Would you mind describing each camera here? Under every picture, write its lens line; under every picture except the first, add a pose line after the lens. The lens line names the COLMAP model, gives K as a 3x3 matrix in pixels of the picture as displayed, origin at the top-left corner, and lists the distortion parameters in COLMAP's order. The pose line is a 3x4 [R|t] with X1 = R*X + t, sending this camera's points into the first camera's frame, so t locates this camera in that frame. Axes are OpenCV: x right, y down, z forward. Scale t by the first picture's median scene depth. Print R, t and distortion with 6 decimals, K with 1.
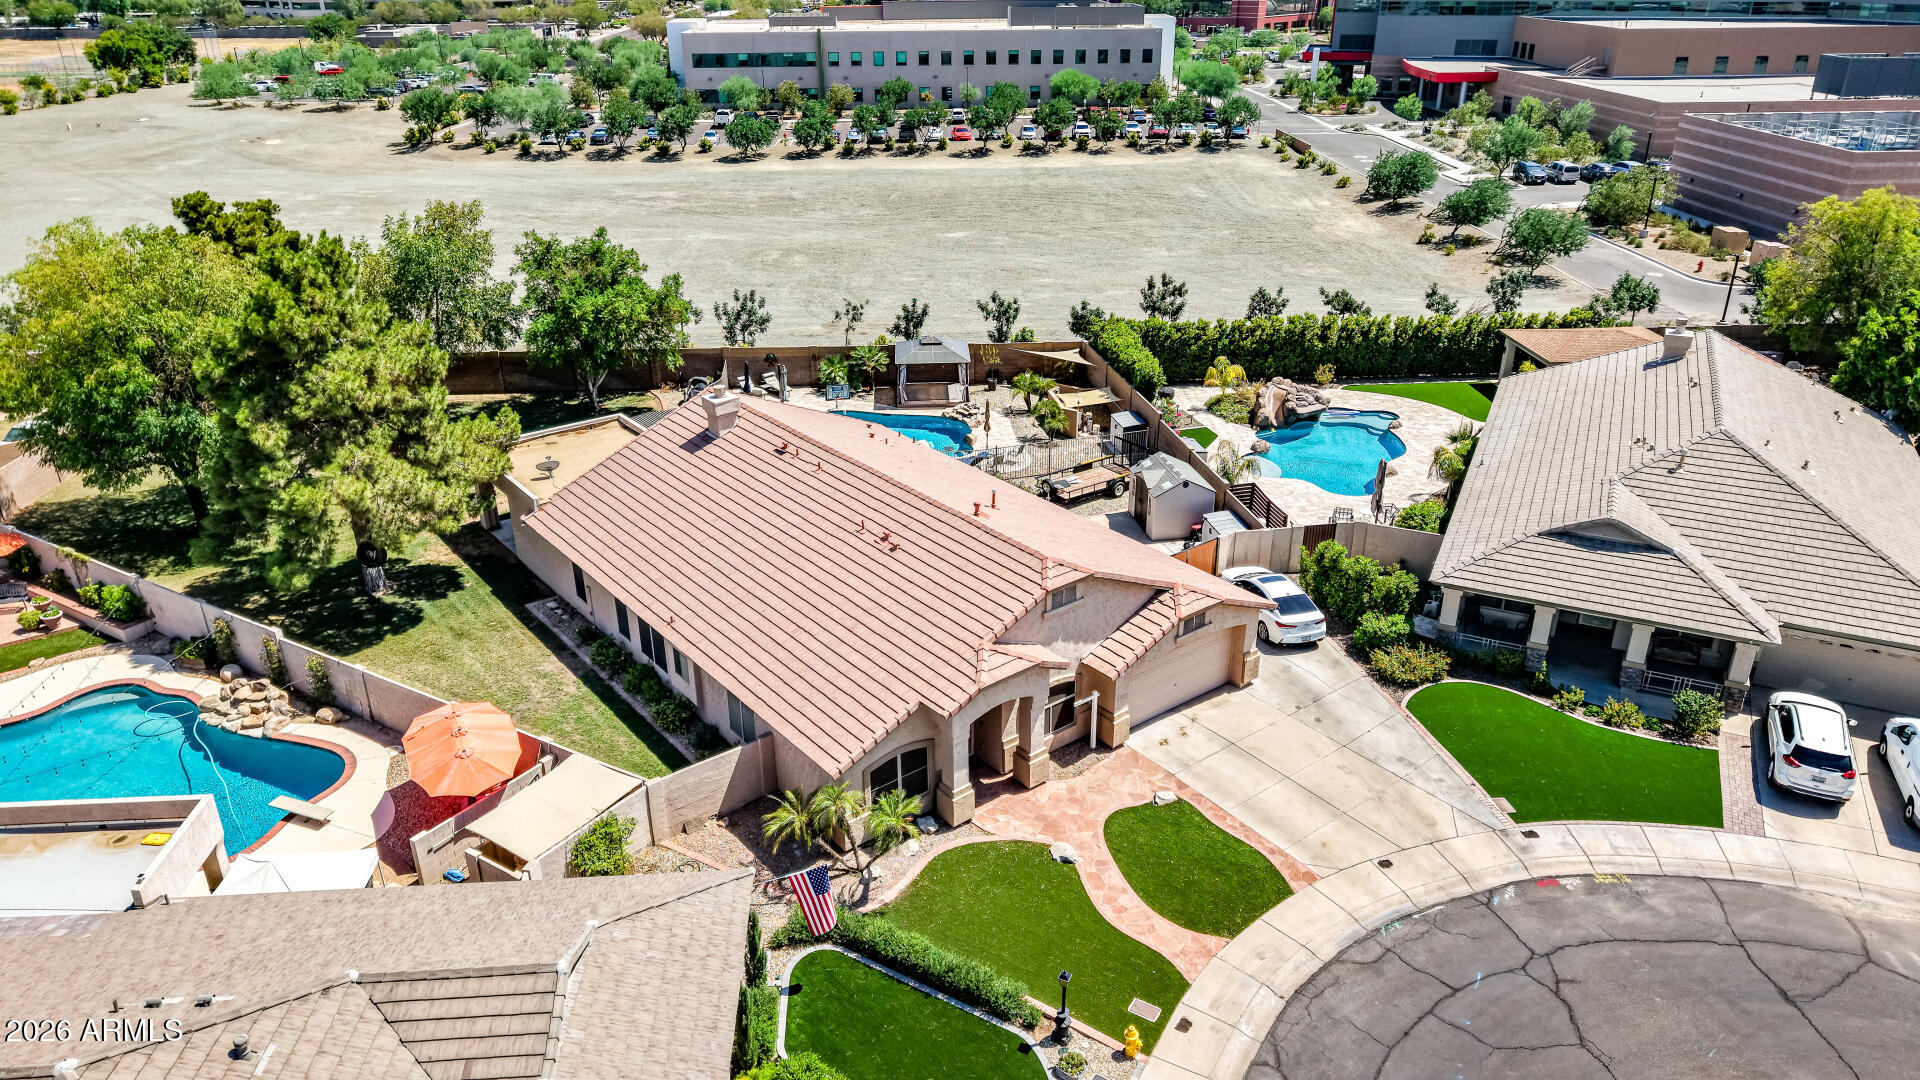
lens RADIAL K [[1279.3, 0, 962.2], [0, 1279.3, 548.1], [0, 0, 1]] dist [0.025129, -0.024868]
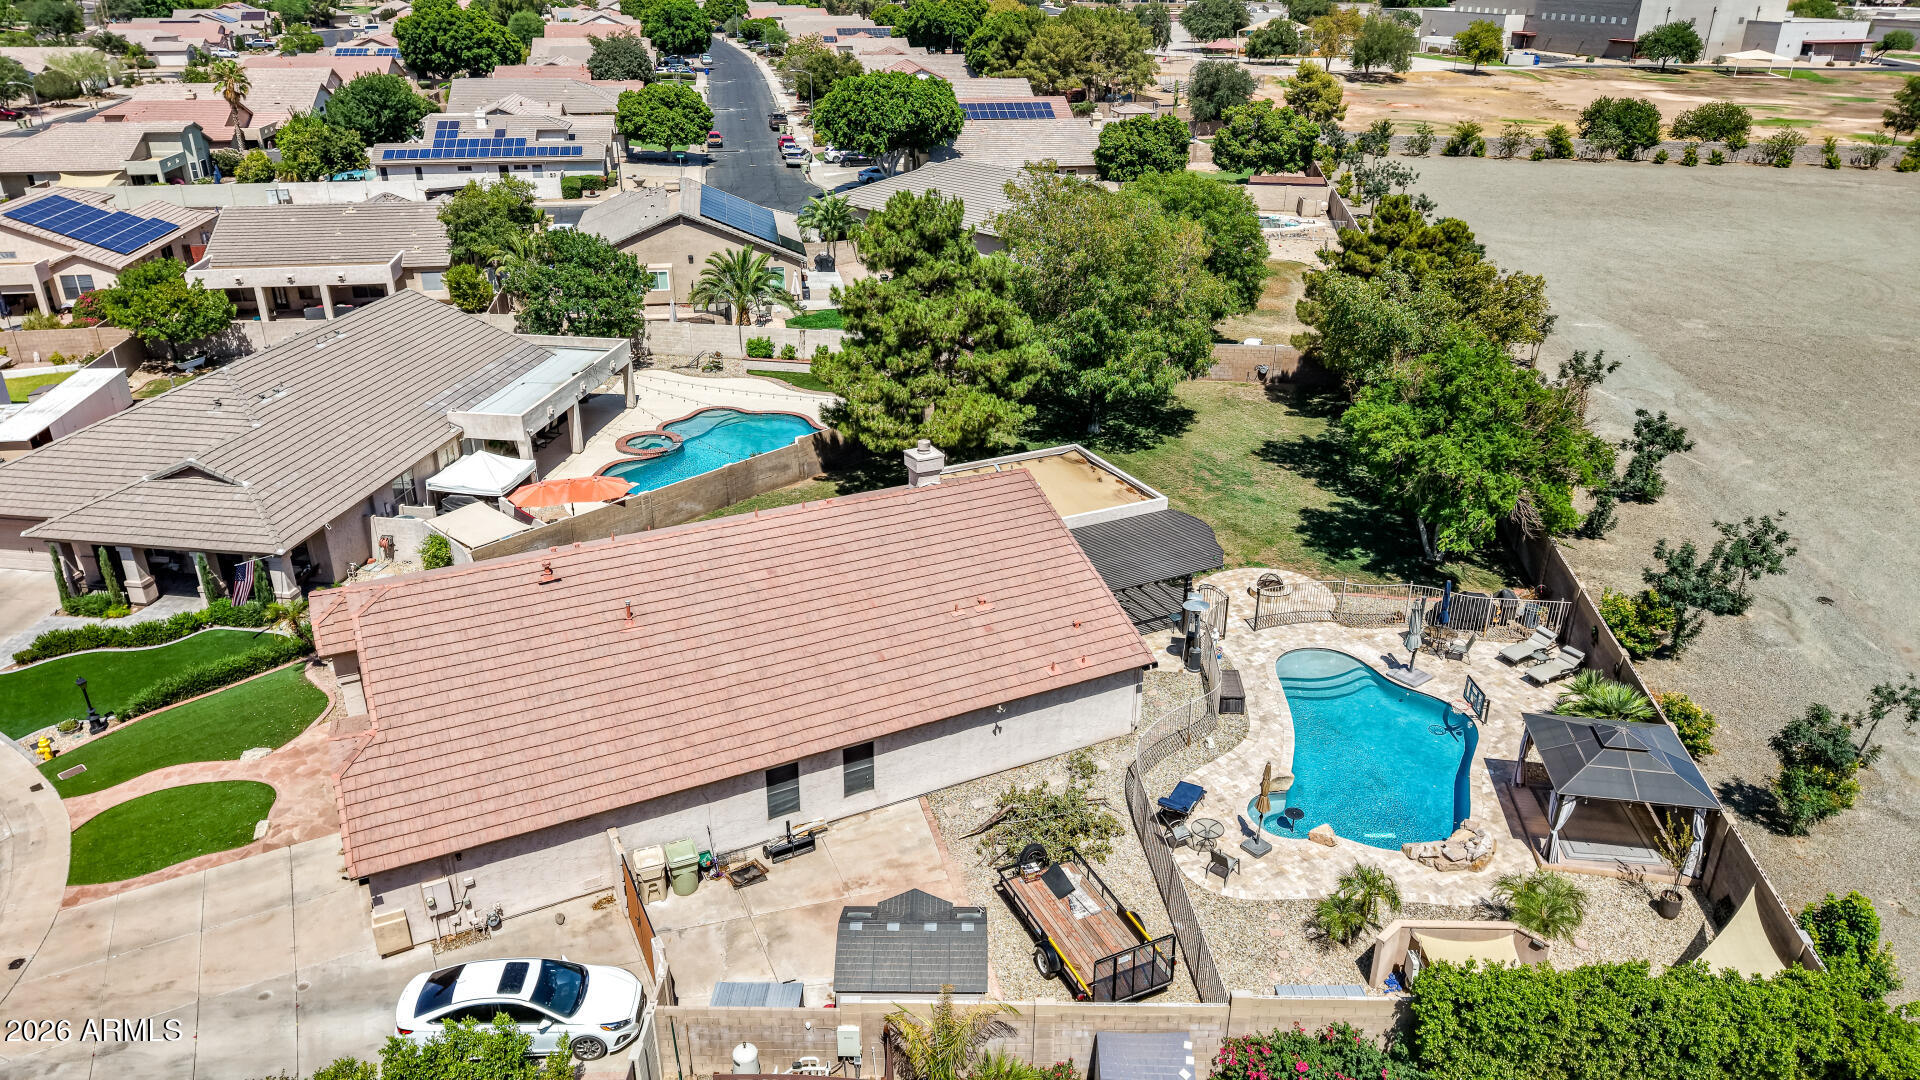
lens RADIAL K [[1279.3, 0, 962.2], [0, 1279.3, 548.1], [0, 0, 1]] dist [0.025129, -0.024868]
pose [[-0.199299, 0.417675, -0.886469, 0.667568], [-0.420388, 0.780706, 0.462356, -0.519898], [0.885186, 0.464808, 0.019992, 1.088972]]
